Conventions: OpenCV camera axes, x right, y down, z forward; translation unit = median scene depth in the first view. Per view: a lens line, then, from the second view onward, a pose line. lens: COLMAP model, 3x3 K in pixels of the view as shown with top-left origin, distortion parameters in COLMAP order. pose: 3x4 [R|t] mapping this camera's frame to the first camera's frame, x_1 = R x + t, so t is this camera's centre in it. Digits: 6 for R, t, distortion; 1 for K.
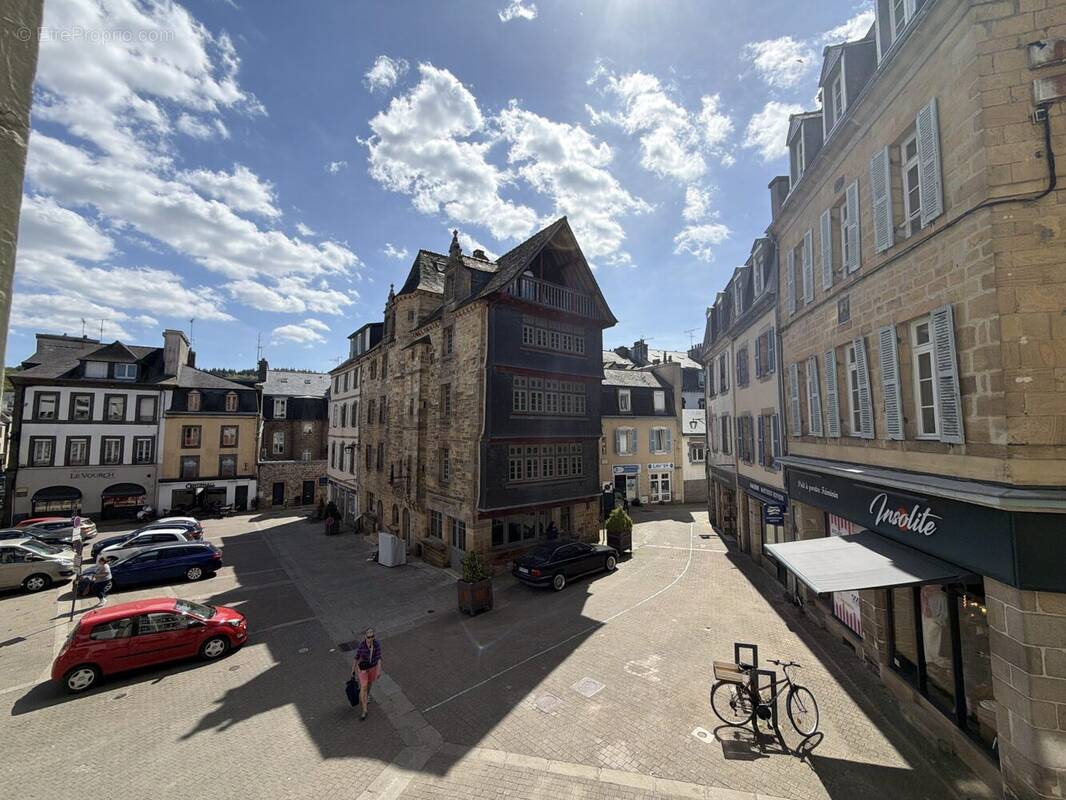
lens RADIAL K [[423.5, 0, 533.0], [0, 423.5, 400.0], [0, 0, 1]] dist [-0.001639, 0.000008]
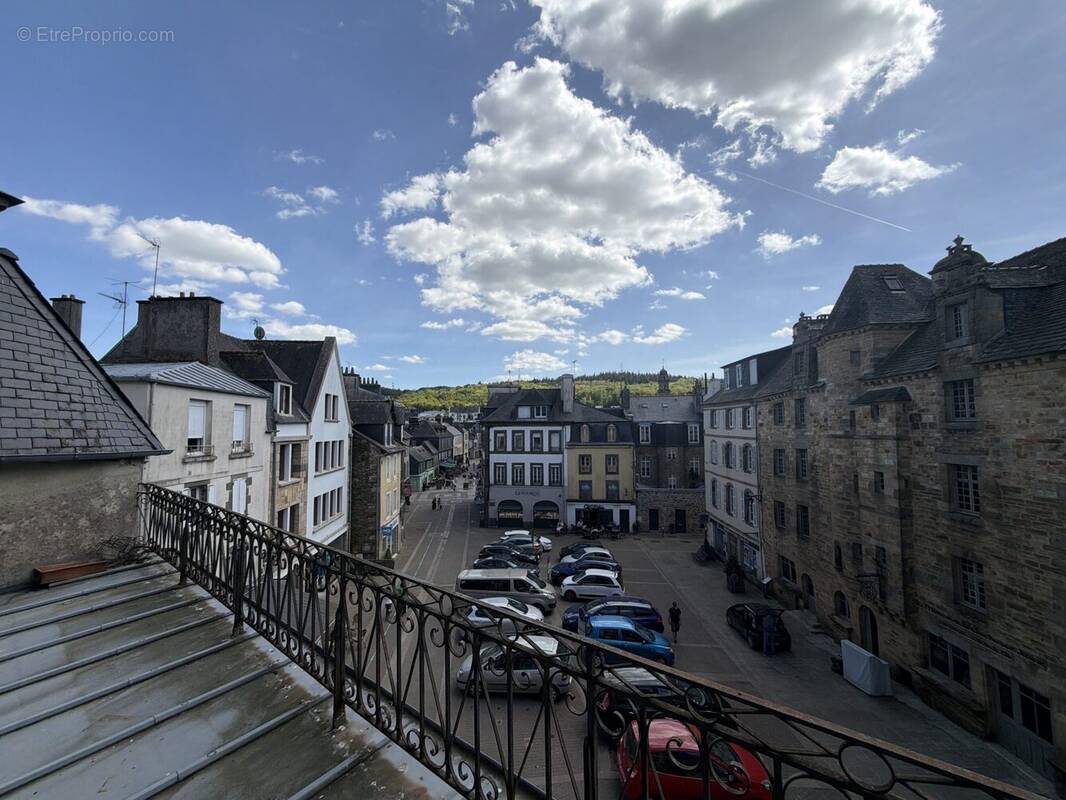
lens RADIAL K [[423.5, 0, 533.0], [0, 423.5, 400.0], [0, 0, 1]] dist [-0.001639, 0.000008]
pose [[0.766634, -0.042453, -0.640679, -0.171938], [0.054999, 0.998486, -0.000350, -0.105979], [0.639725, -0.034968, 0.767808, 0.015015]]
